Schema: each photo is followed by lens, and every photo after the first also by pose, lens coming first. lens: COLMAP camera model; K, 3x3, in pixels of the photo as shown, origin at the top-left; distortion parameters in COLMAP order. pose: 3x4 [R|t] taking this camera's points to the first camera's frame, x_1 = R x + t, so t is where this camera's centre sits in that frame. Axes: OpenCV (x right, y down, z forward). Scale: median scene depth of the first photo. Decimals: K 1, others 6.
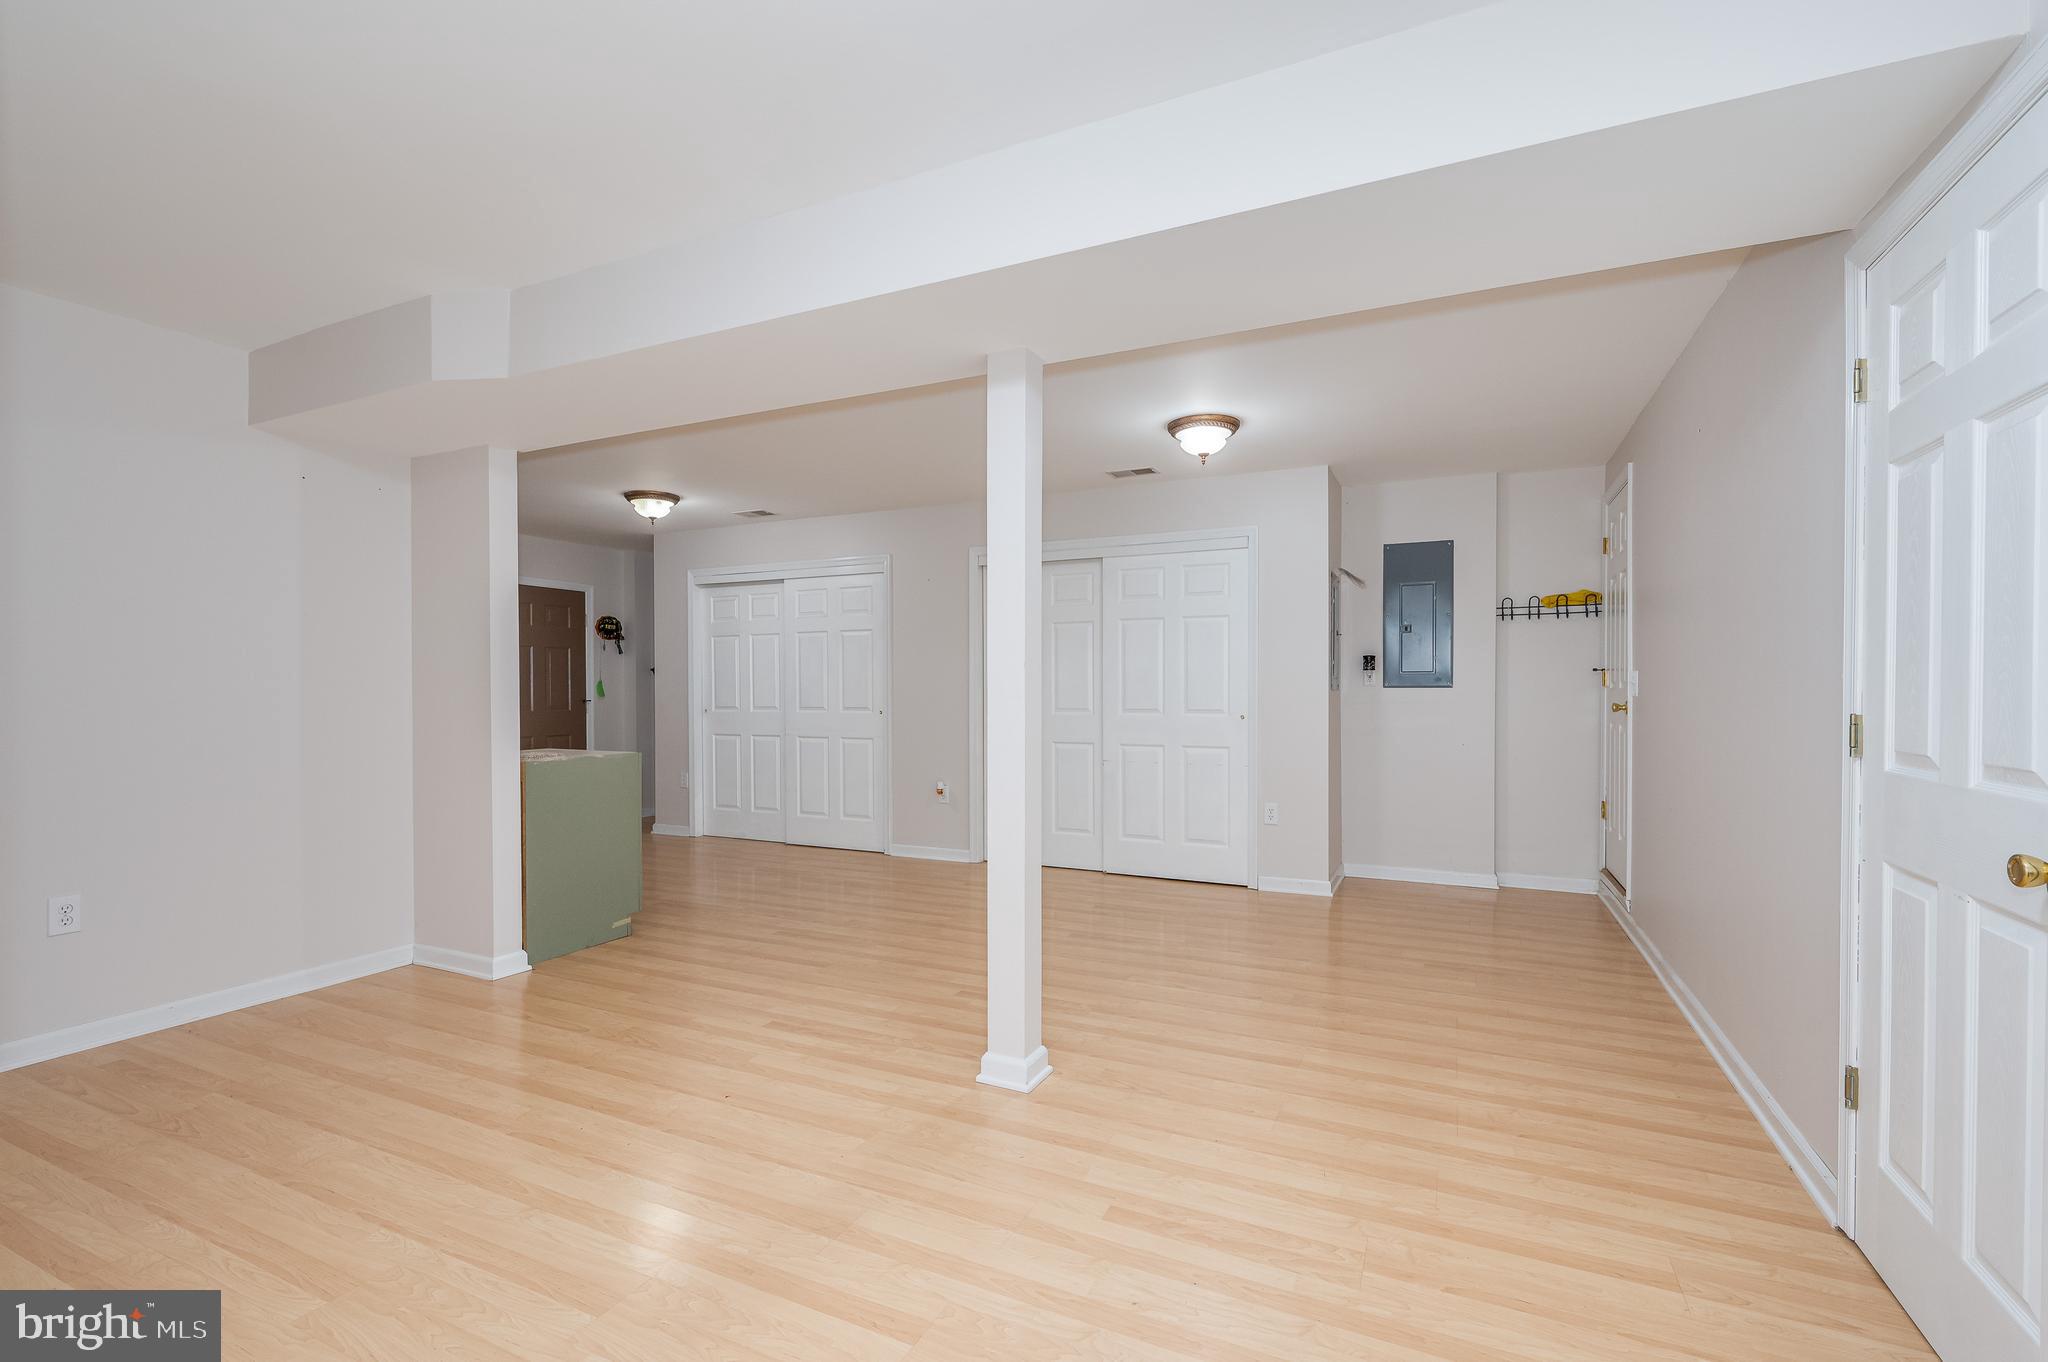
lens RADIAL K [[919.2, 0, 1028.0], [0, 919.2, 697.2], [0, 0, 1]] dist [-0.002091, -0.000346]
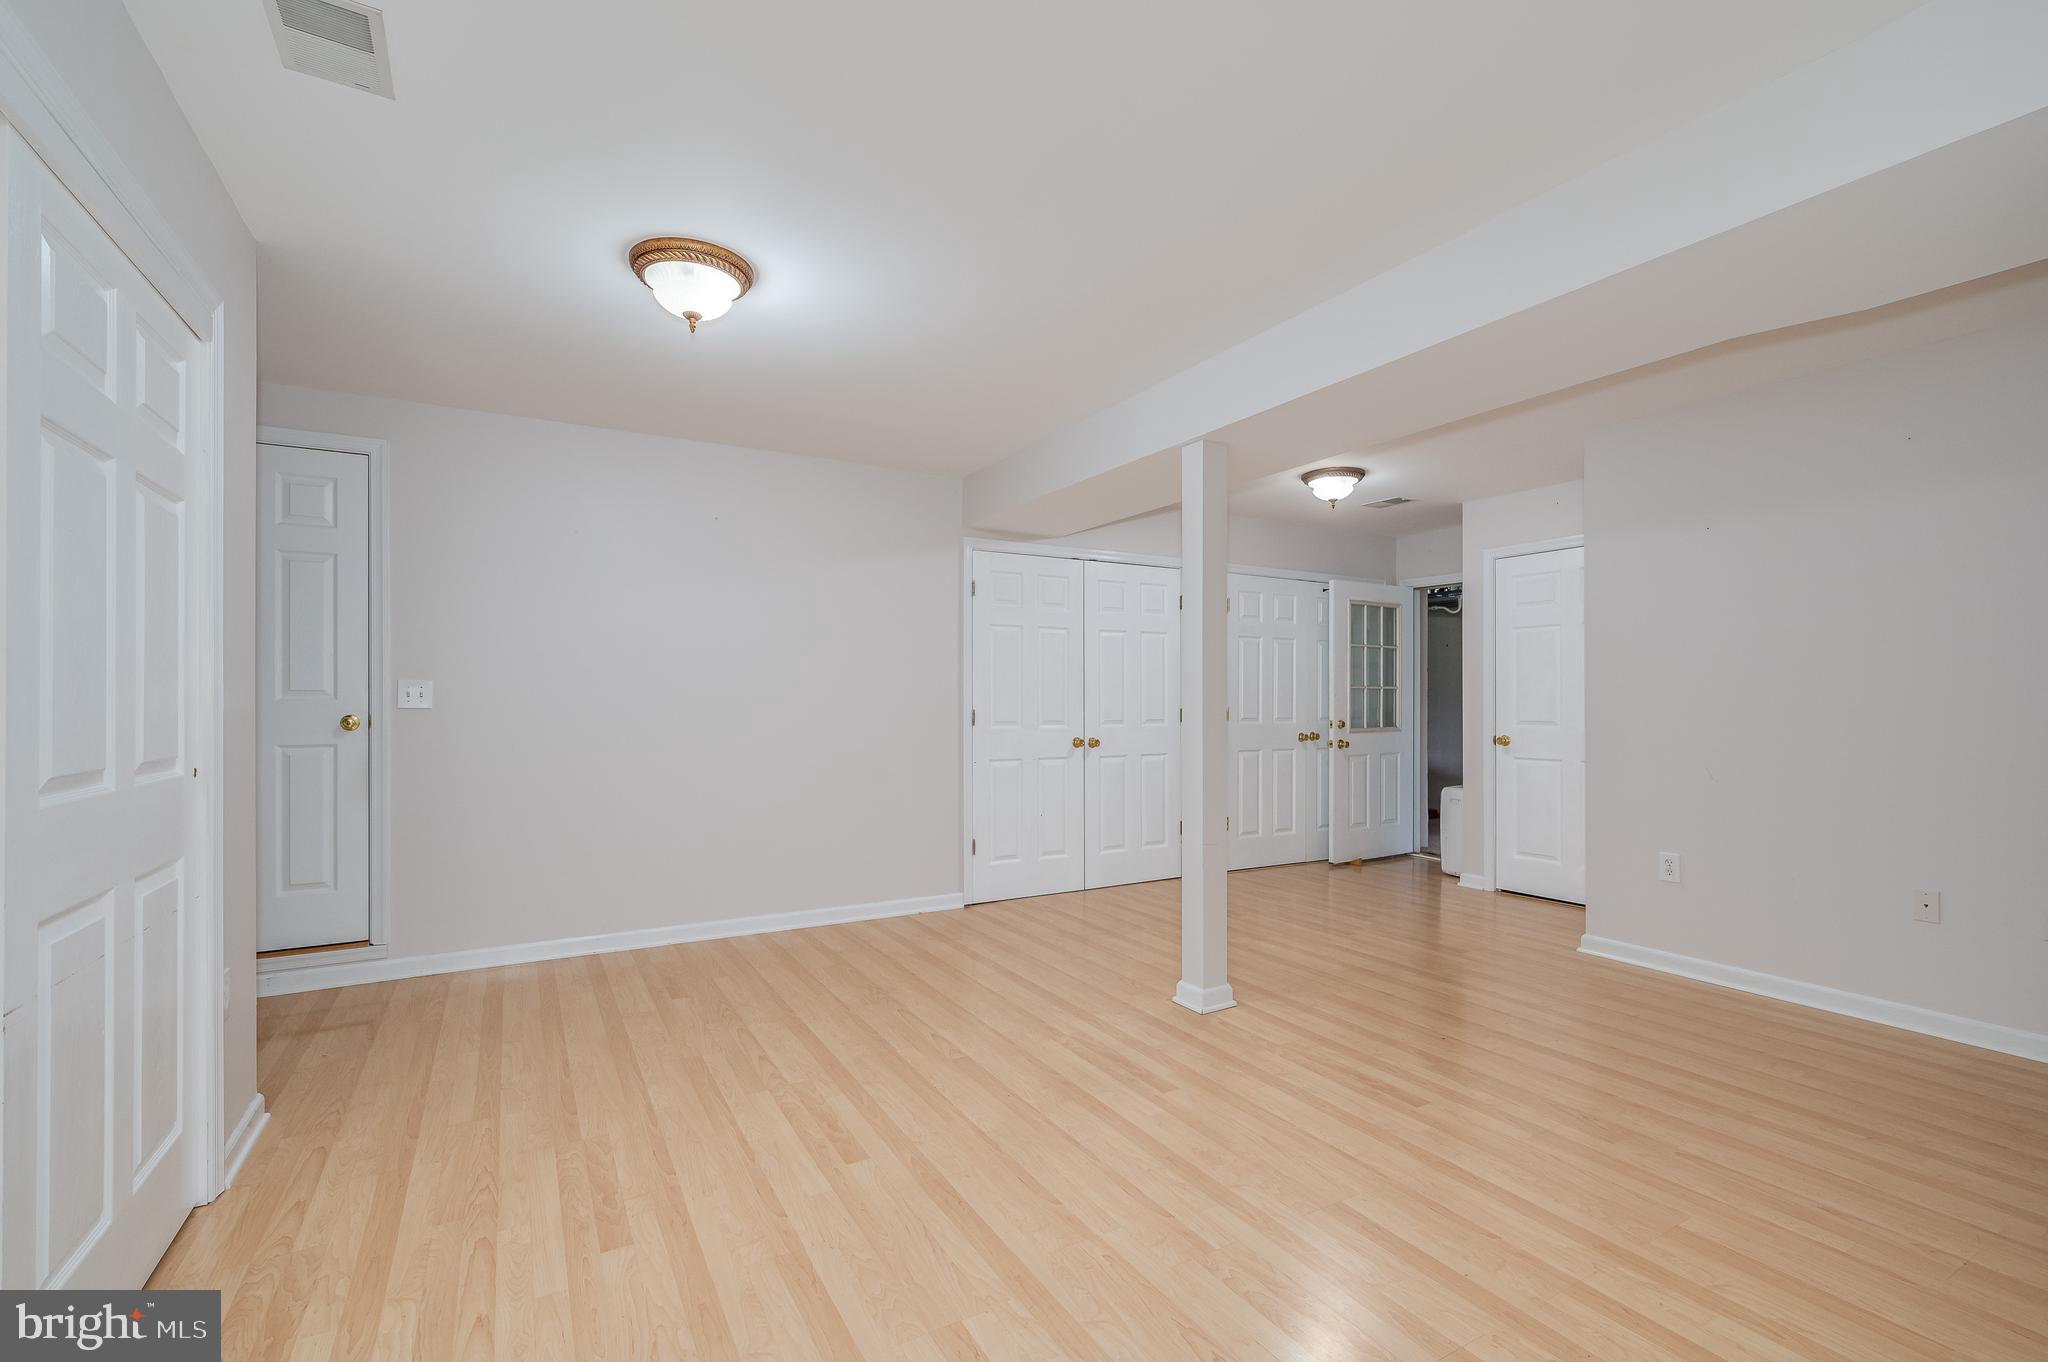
lens RADIAL K [[919.2, 0, 1028.0], [0, 919.2, 697.2], [0, 0, 1]] dist [-0.002091, -0.000346]
pose [[-0.823821, 0.002852, 0.566843, -0.511643], [0.007431, 0.999956, 0.005769, -0.019564], [-0.566801, 0.008964, -0.823806, 2.089230]]
